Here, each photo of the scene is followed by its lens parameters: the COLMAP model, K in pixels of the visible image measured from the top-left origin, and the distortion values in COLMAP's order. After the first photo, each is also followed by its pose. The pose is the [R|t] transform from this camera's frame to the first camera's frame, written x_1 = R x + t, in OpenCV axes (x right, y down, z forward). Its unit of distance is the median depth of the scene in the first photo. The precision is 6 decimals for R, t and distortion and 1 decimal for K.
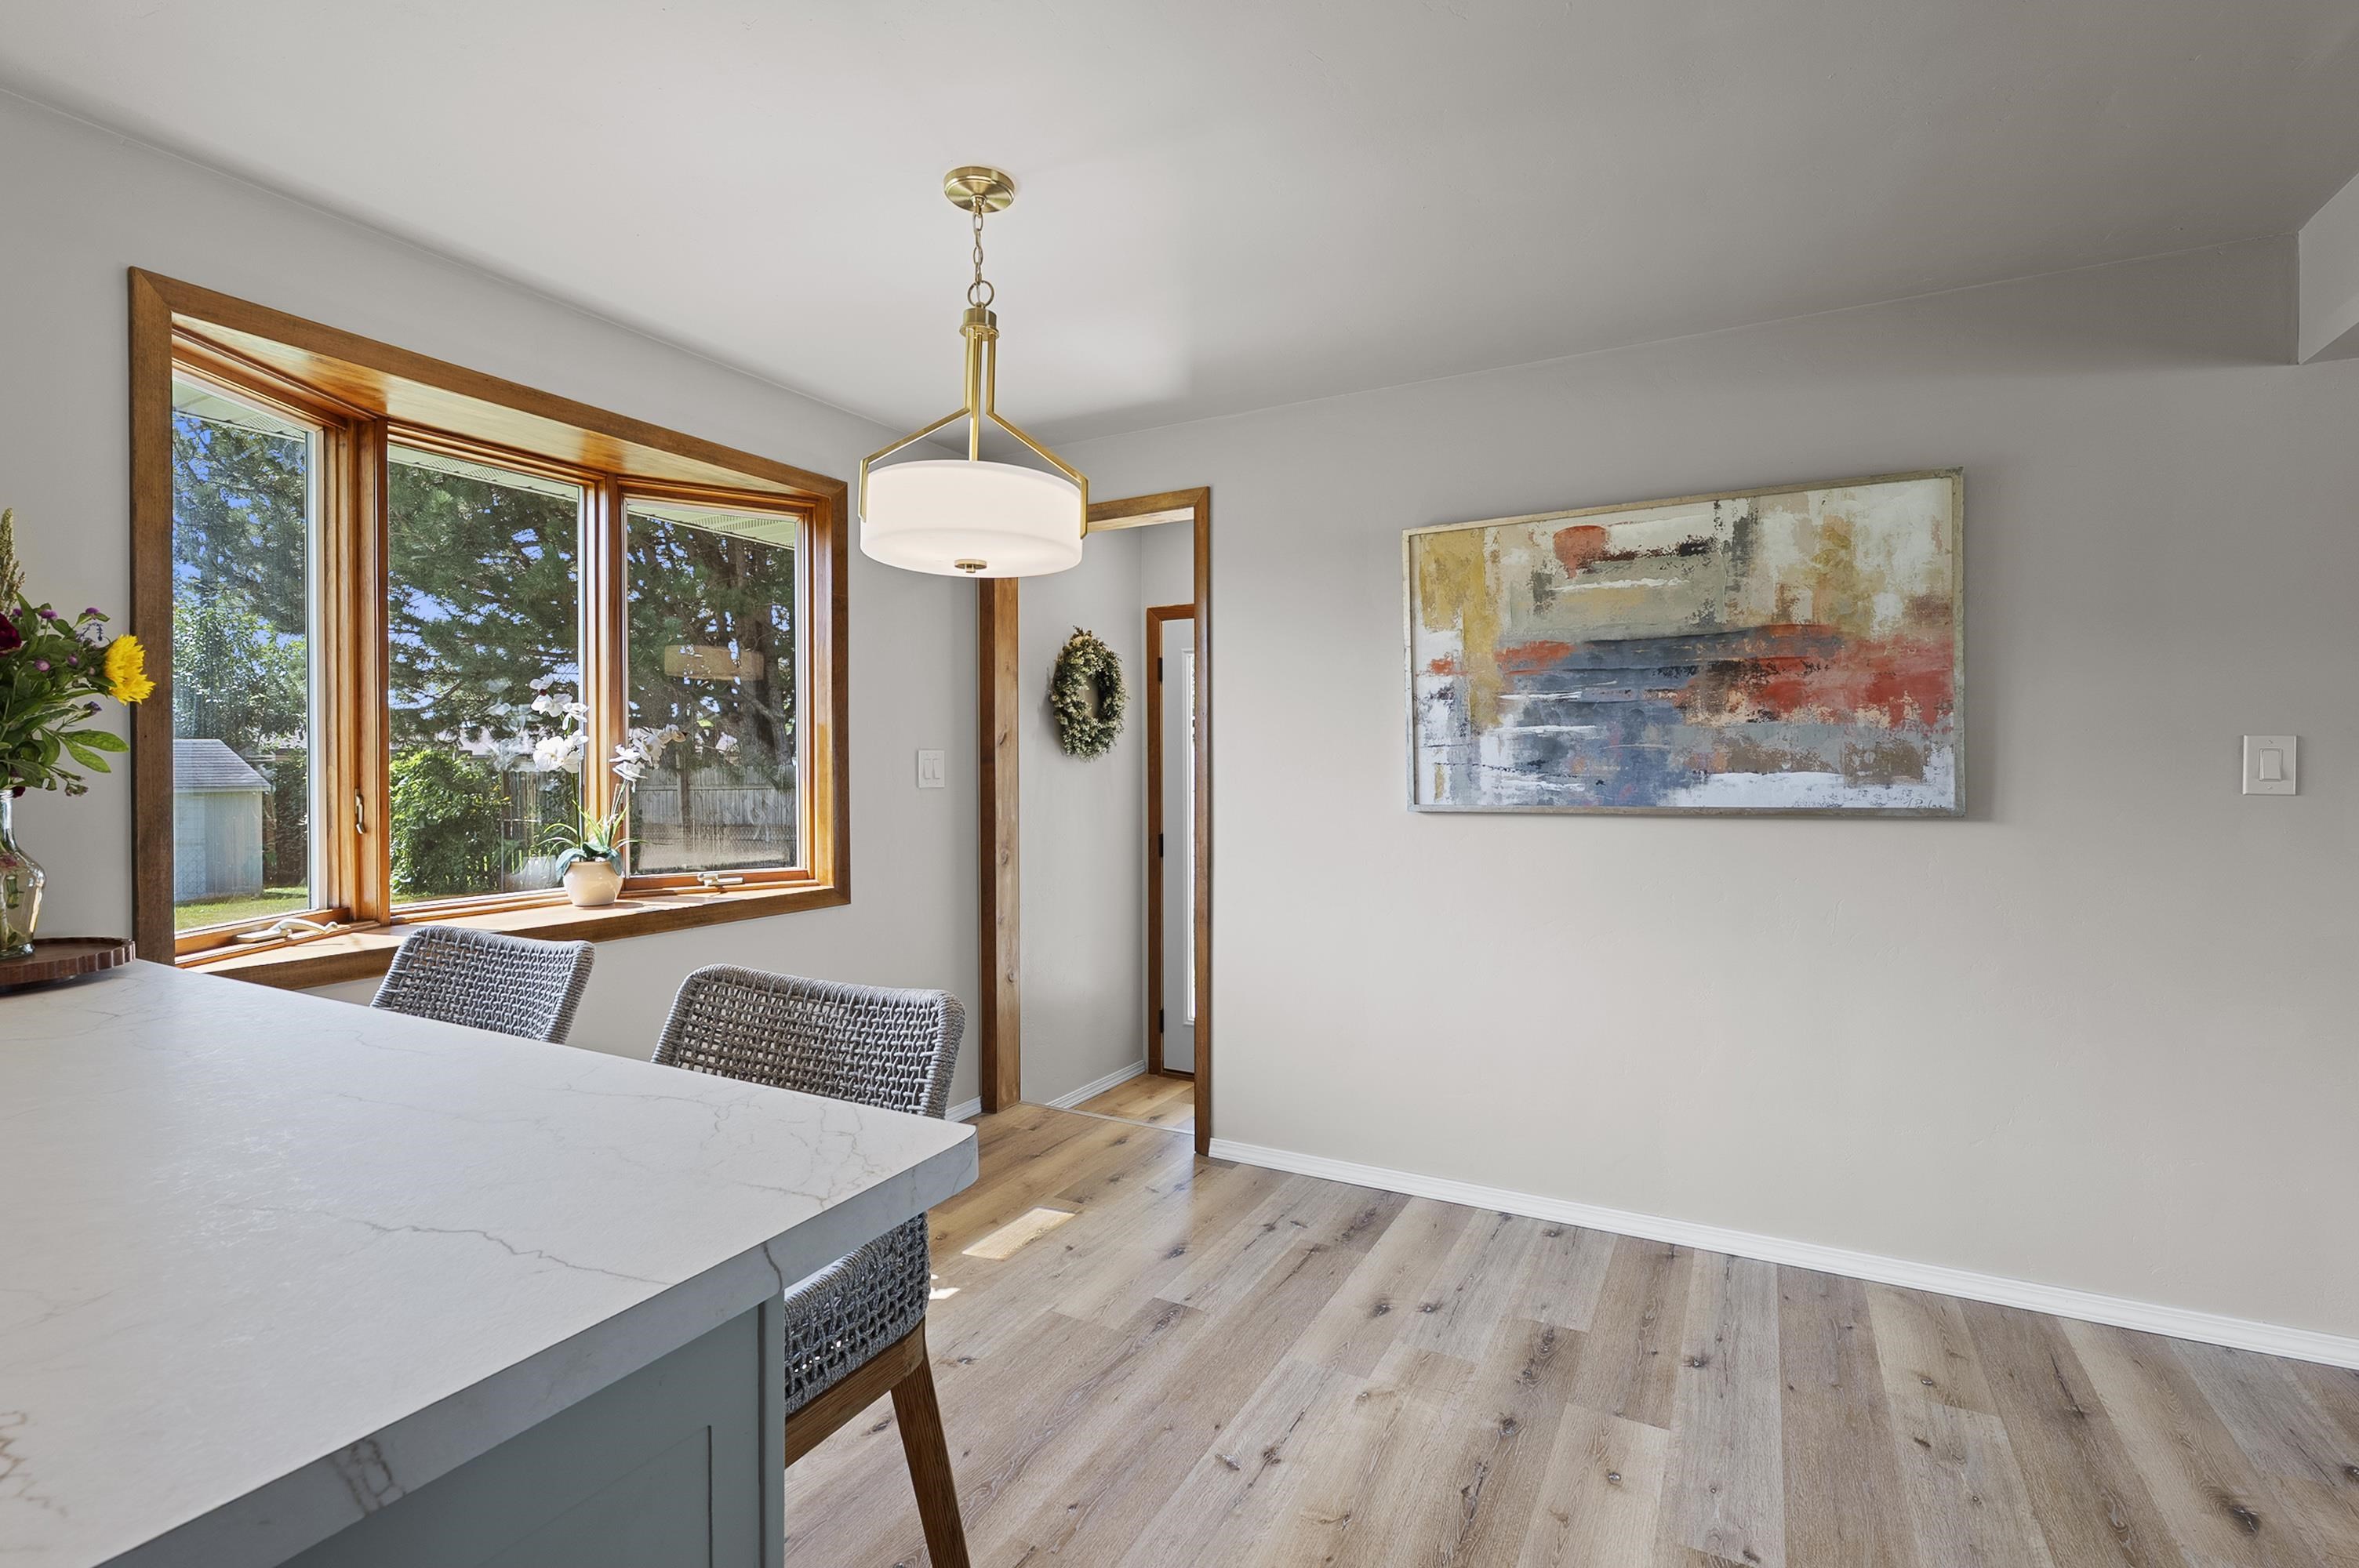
lens RADIAL K [[1083.6, 0, 1171.0], [0, 1083.6, 769.3], [0, 0, 1]] dist [-0.000420, 0.000514]
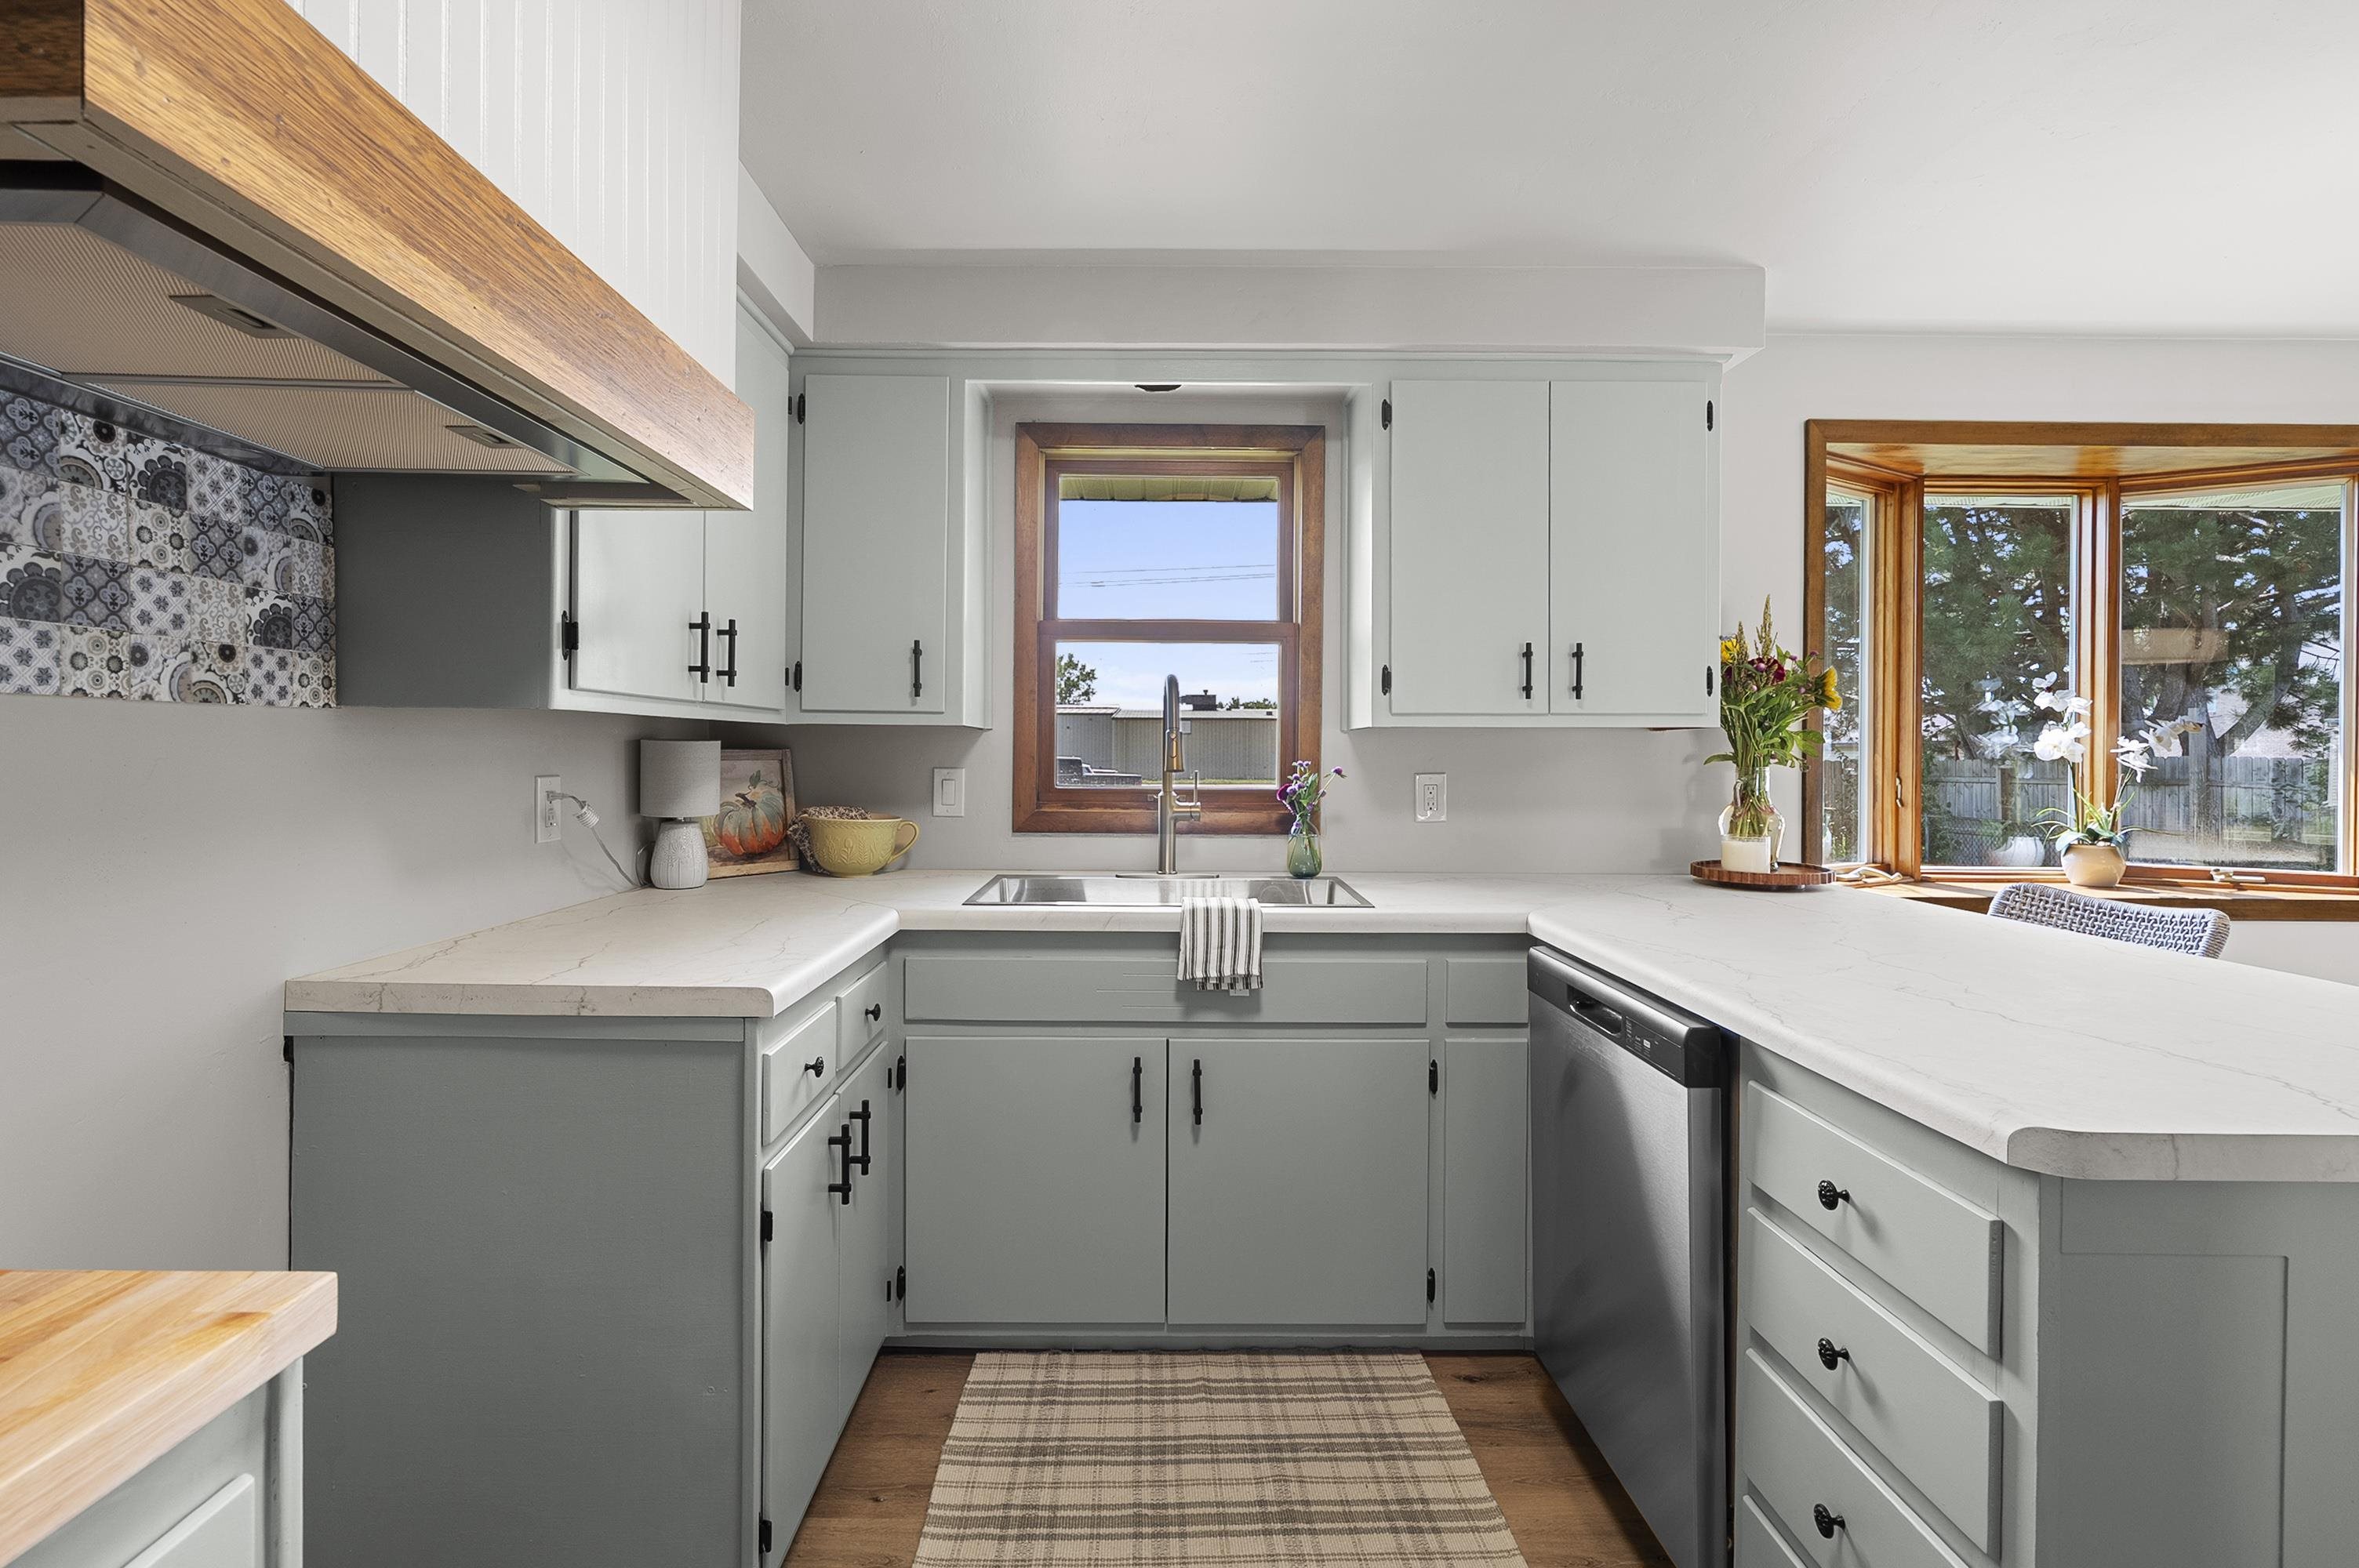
lens RADIAL K [[1083.6, 0, 1169.1], [0, 1083.6, 761.3], [0, 0, 1]] dist [-0.000420, 0.000514]
pose [[0.493844, 0.014455, -0.869430, -0.055733], [-0.012669, 0.999875, 0.009428, 0.003477], [0.869458, 0.006359, 0.493966, -0.331257]]
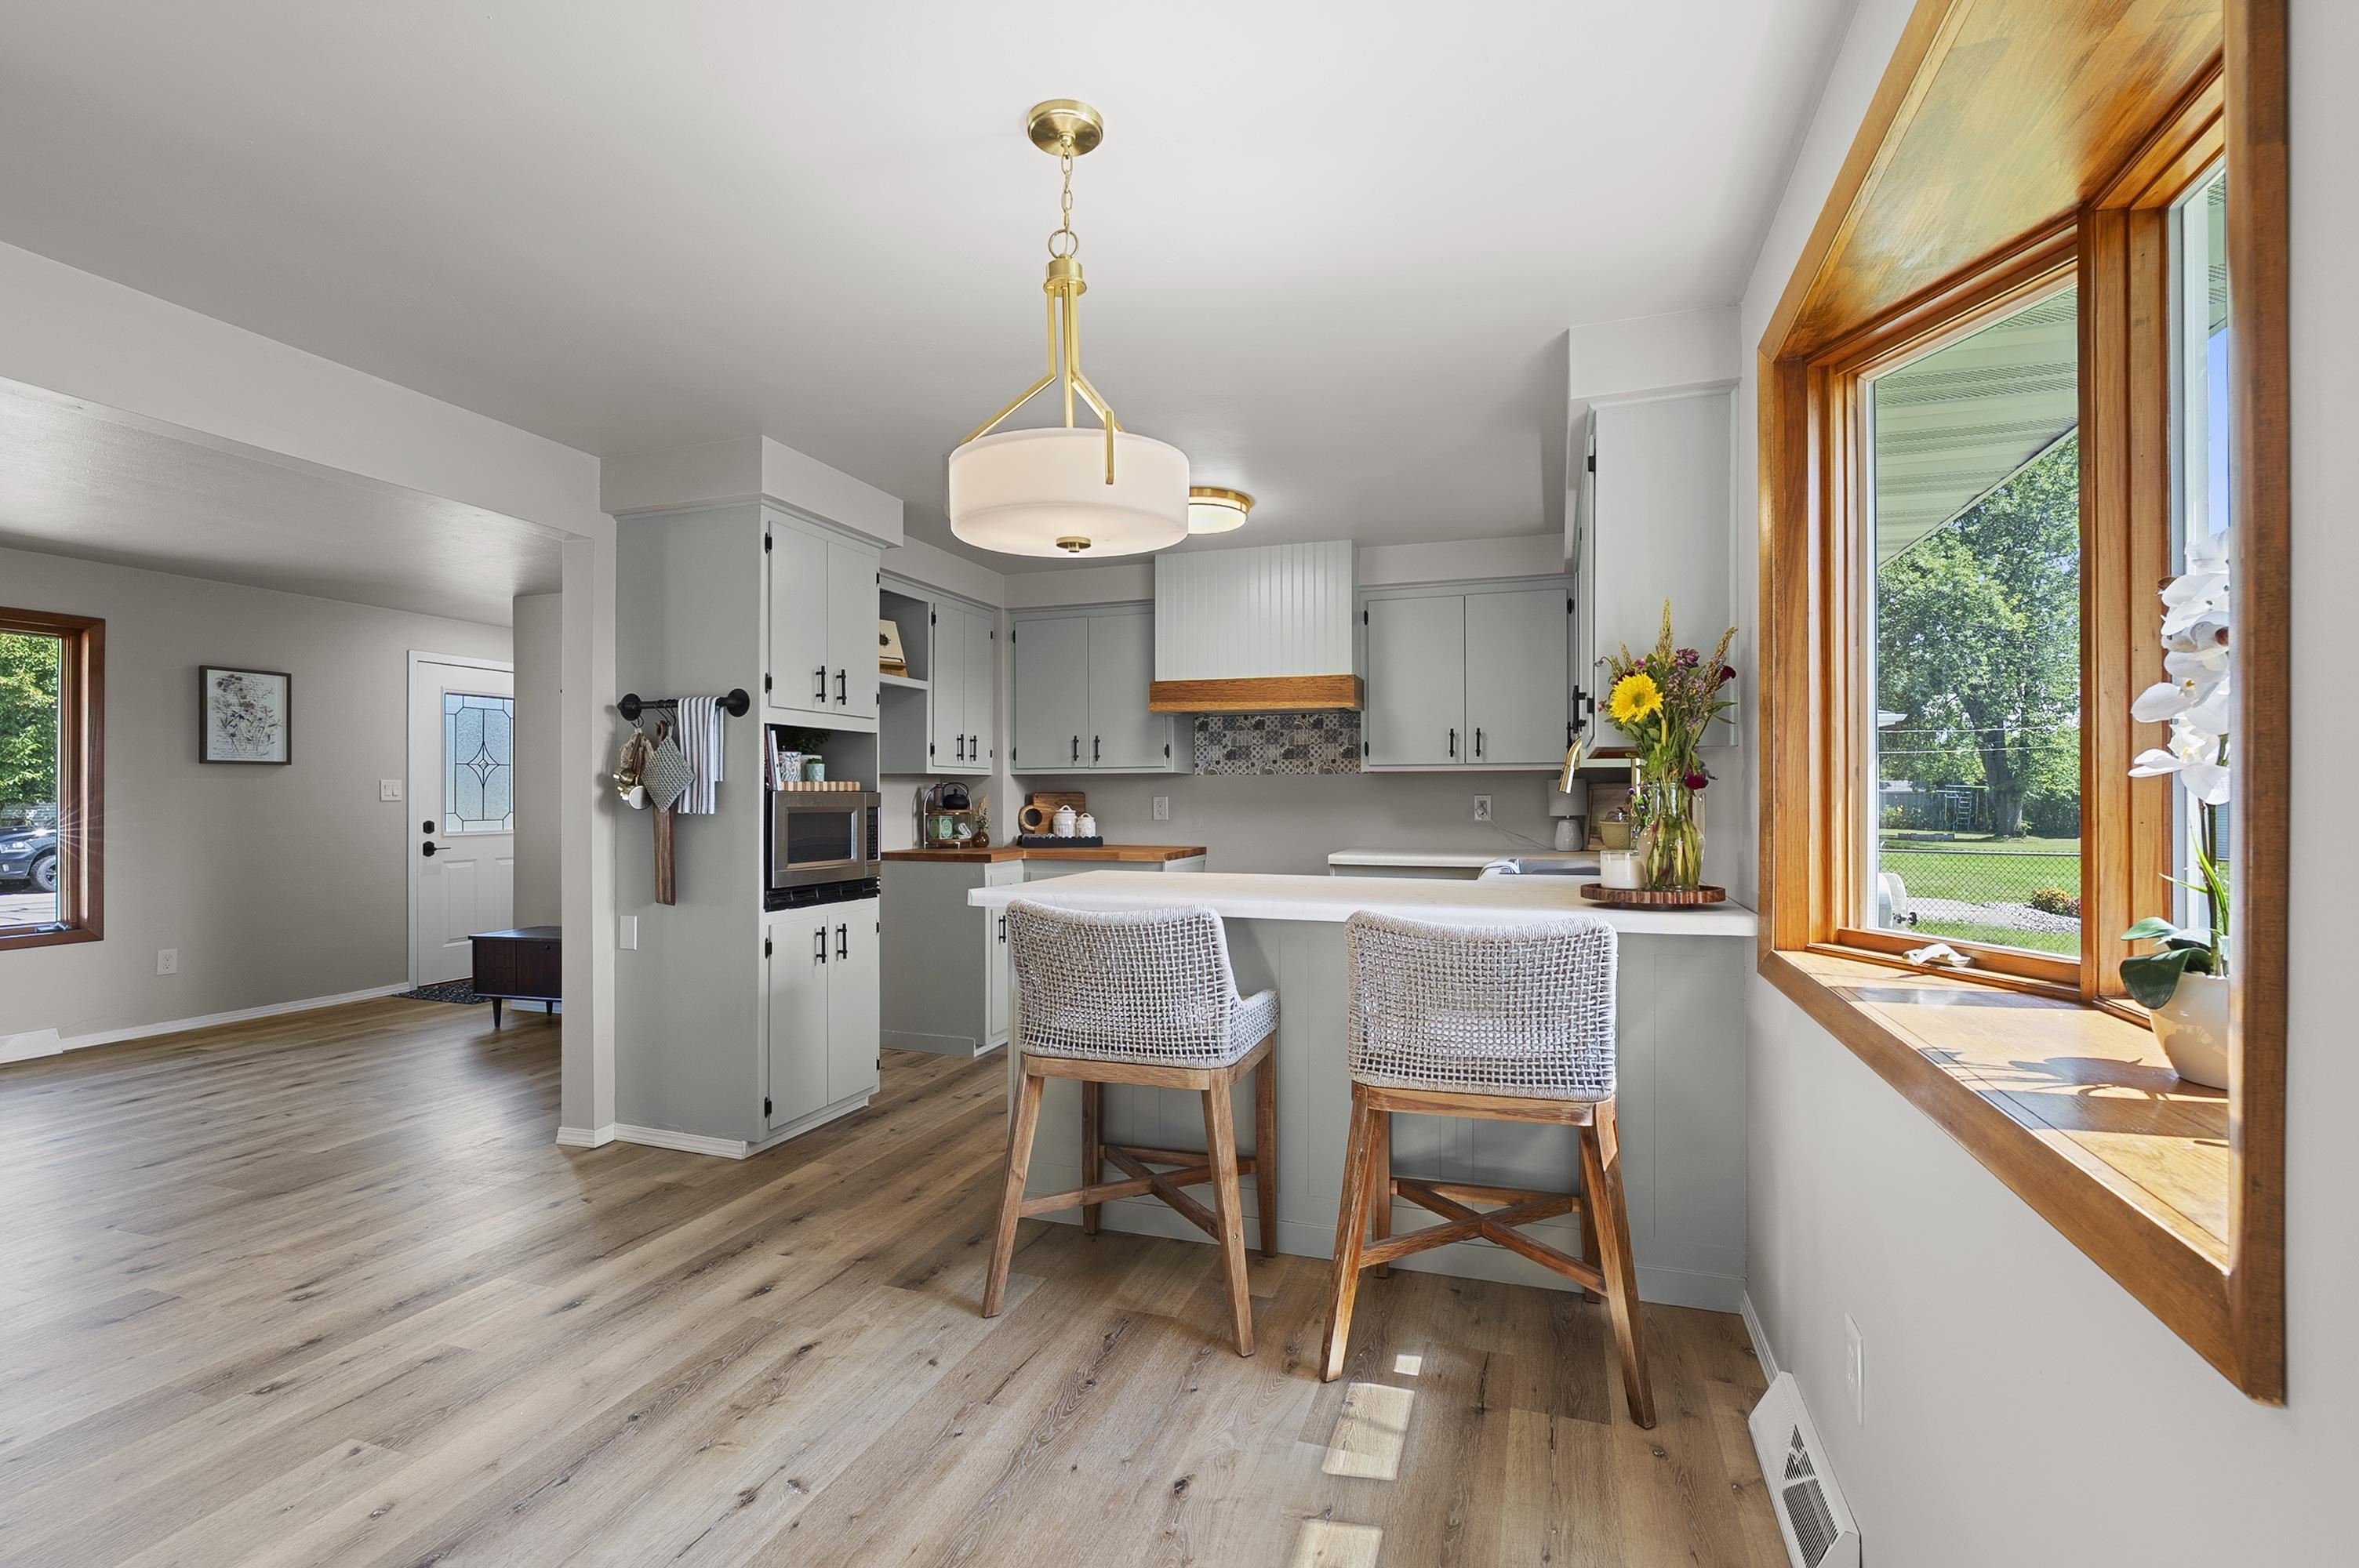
lens RADIAL K [[1083.6, 0, 1199.0], [0, 1083.6, 780.0], [0, 0, 1]] dist [-0.000420, 0.000514]
pose [[-0.983033, 0.000993, -0.183427, -0.087381], [0.002530, 0.999964, -0.008142, 0.014112], [0.183413, -0.008468, -0.983000, 1.440464]]
